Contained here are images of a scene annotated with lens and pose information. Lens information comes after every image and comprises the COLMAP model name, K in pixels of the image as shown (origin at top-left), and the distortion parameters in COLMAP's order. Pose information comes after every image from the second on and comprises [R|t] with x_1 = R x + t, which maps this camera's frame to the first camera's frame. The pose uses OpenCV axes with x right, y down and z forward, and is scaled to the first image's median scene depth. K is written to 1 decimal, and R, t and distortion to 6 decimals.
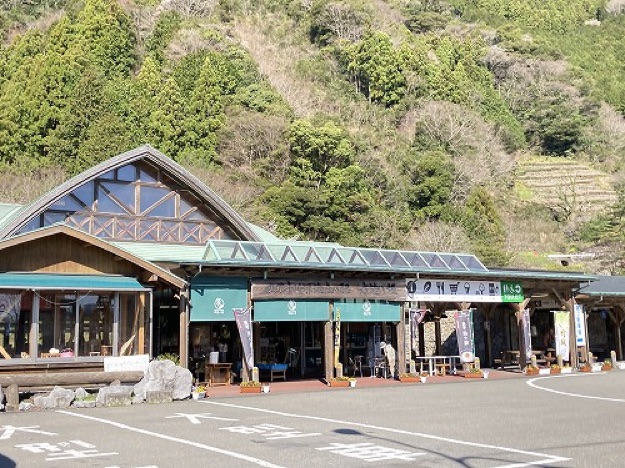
lens RADIAL K [[768.3, 0, 312.5], [0, 768.3, 234.0], [0, 0, 1]] dist [0.079198, -0.012277]
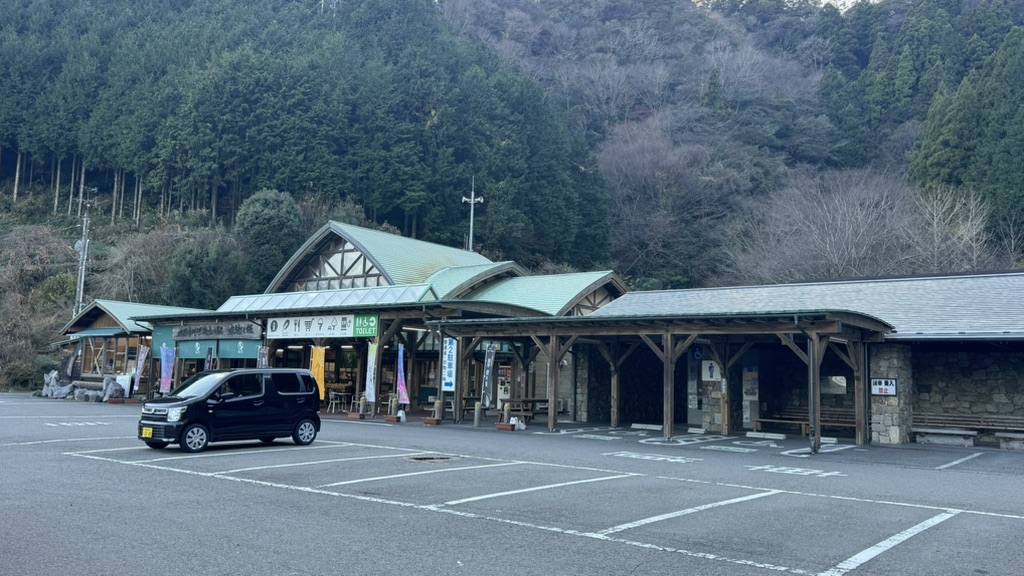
lens RADIAL K [[836.2, 0, 505.9], [0, 836.2, 289.6], [0, 0, 1]] dist [0.153649, -0.289641]
pose [[0.283930, -0.075003, -0.955907, 1.237547], [0.091157, 0.994532, -0.050957, 0.098793], [0.954502, -0.072670, 0.289214, 0.886263]]
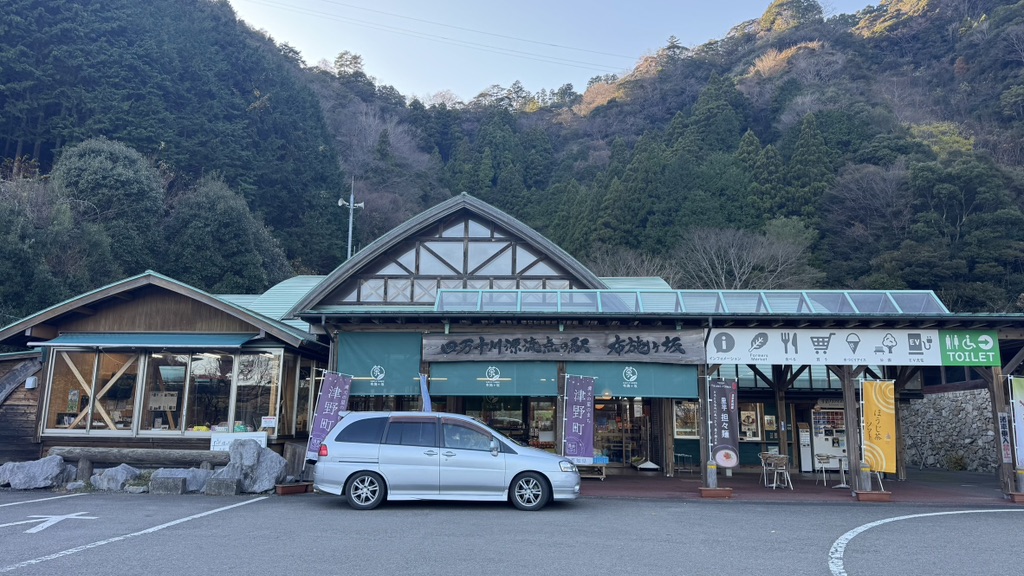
lens RADIAL K [[718.2, 0, 514.9], [0, 718.2, 289.6], [0, 0, 1]] dist [0.110921, -0.153966]
pose [[0.800227, -0.080564, -0.594262, 0.315556], [0.051554, 0.996508, -0.065674, 0.051529], [0.597478, 0.021917, 0.801586, 0.389059]]
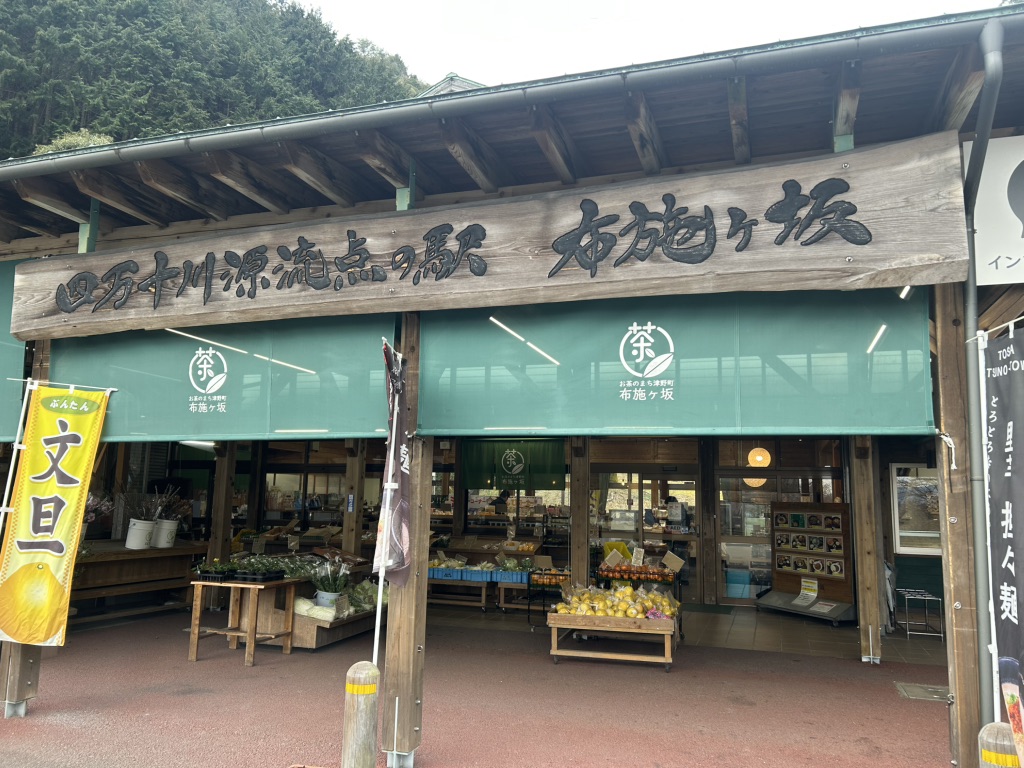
lens RADIAL K [[772.4, 0, 519.2], [0, 772.4, 392.2], [0, 0, 1]] dist [0.053690, -0.055963]
pose [[0.609768, -0.076575, -0.788872, 0.163253], [0.074781, 0.996440, -0.038920, 0.095380], [0.789044, -0.035260, 0.613324, 0.758662]]
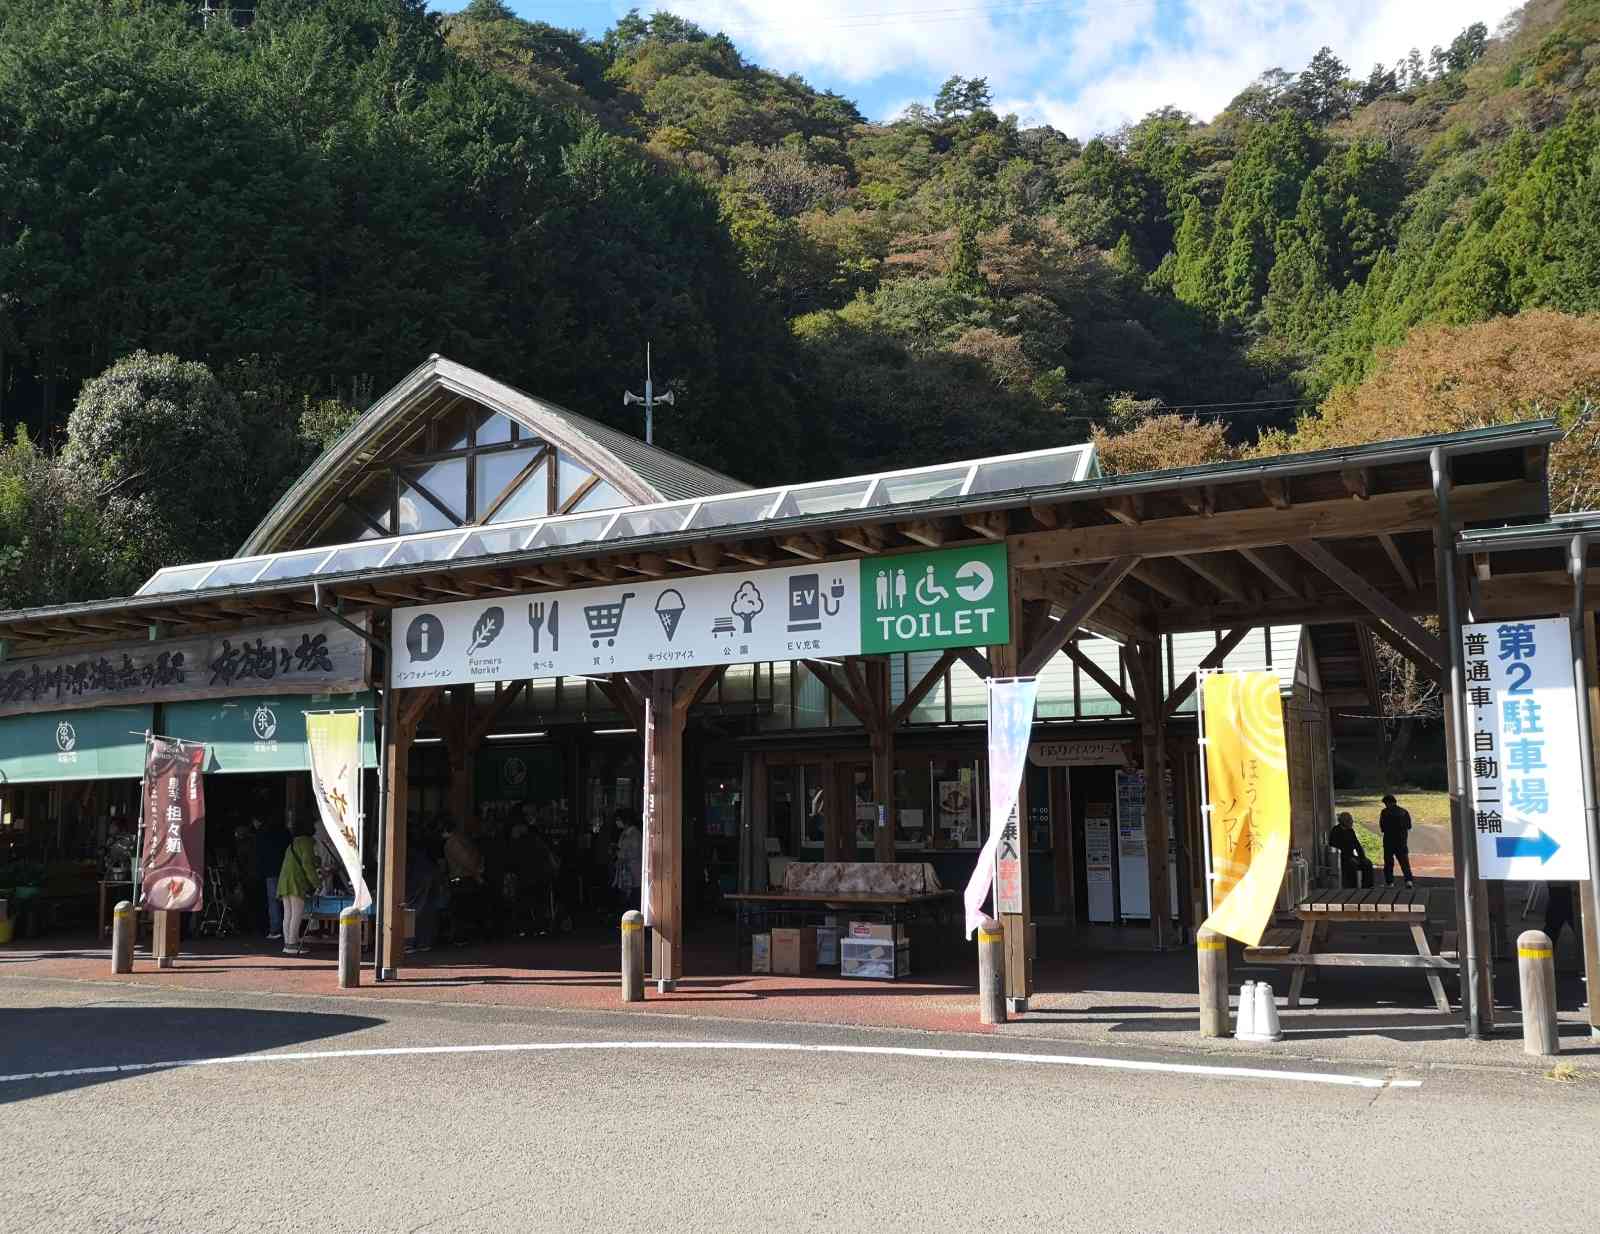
lens RADIAL K [[1429.7, 0, 799.0], [0, 1429.7, 651.5], [0, 0, 1]] dist [-0.006620, -0.007895]
pose [[0.477754, -0.085966, -0.874277, 0.570949], [0.122178, 0.992031, -0.030780, 0.096148], [0.869956, -0.092113, 0.484450, 0.795298]]
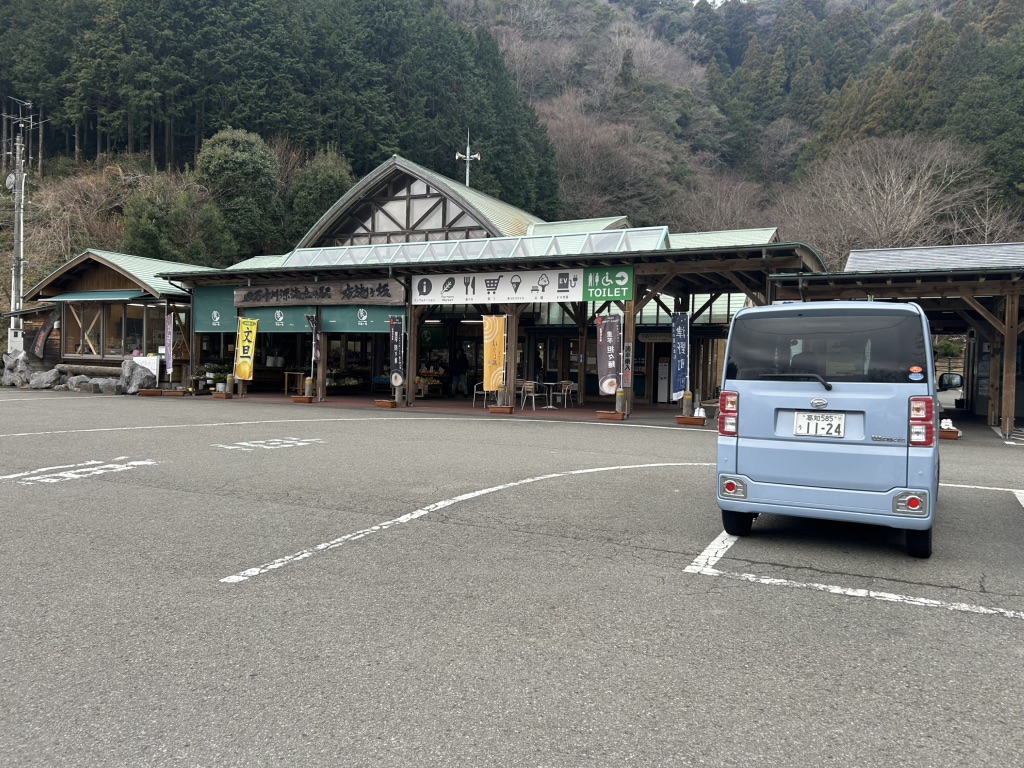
lens RADIAL K [[772.4, 0, 519.2], [0, 772.4, 392.2], [0, 0, 1]] dist [0.053690, -0.055963]
pose [[0.475830, 0.062396, -0.877321, 0.767303], [0.082167, 0.989965, 0.114972, 0.083845], [0.875691, -0.126795, 0.465928, 0.653541]]
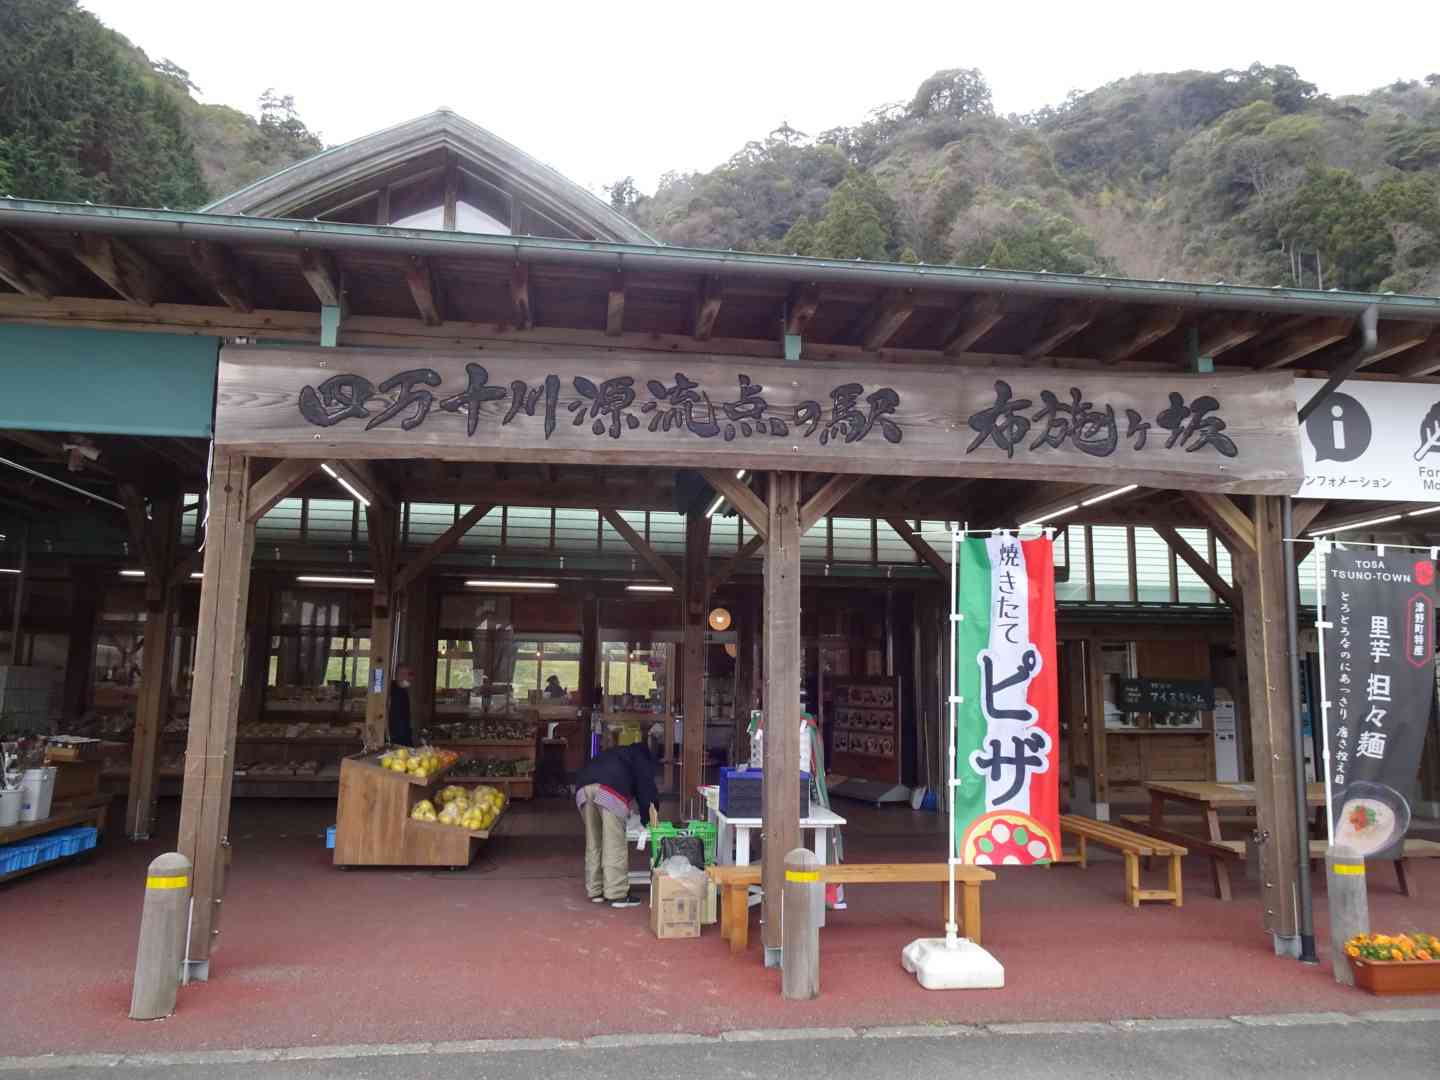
lens RADIAL K [[1025.0, 0, 727.8], [0, 1025.0, 542.6], [0, 0, 1]] dist [0.022645, 0.000175]
pose [[0.896099, -0.029536, -0.442870, 0.097379], [0.029928, 0.999533, -0.006105, 0.085166], [0.442843, -0.007783, 0.896565, 0.656774]]
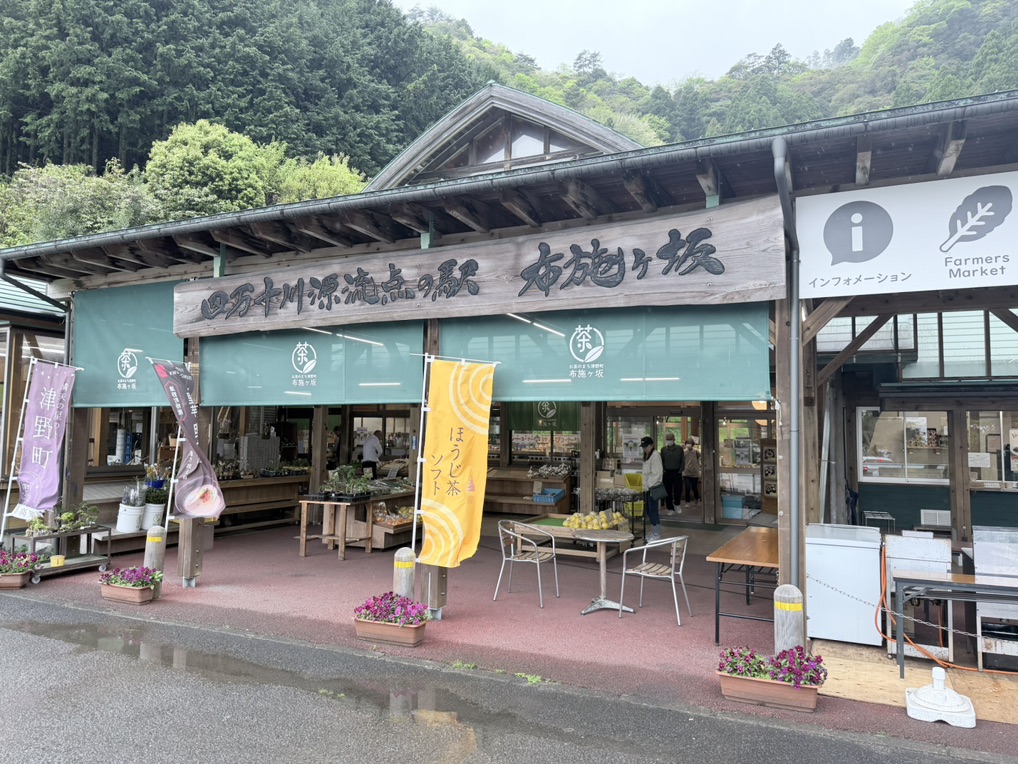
lens RADIAL K [[707.4, 0, 509.0], [0, 707.4, 382.0], [0, 0, 1]] dist [0.164514, -0.322589]
pose [[0.516254, -0.035052, -0.855718, 0.223182], [0.092714, 0.995577, 0.015153, 0.089151], [0.851403, -0.087160, 0.517220, 0.745201]]
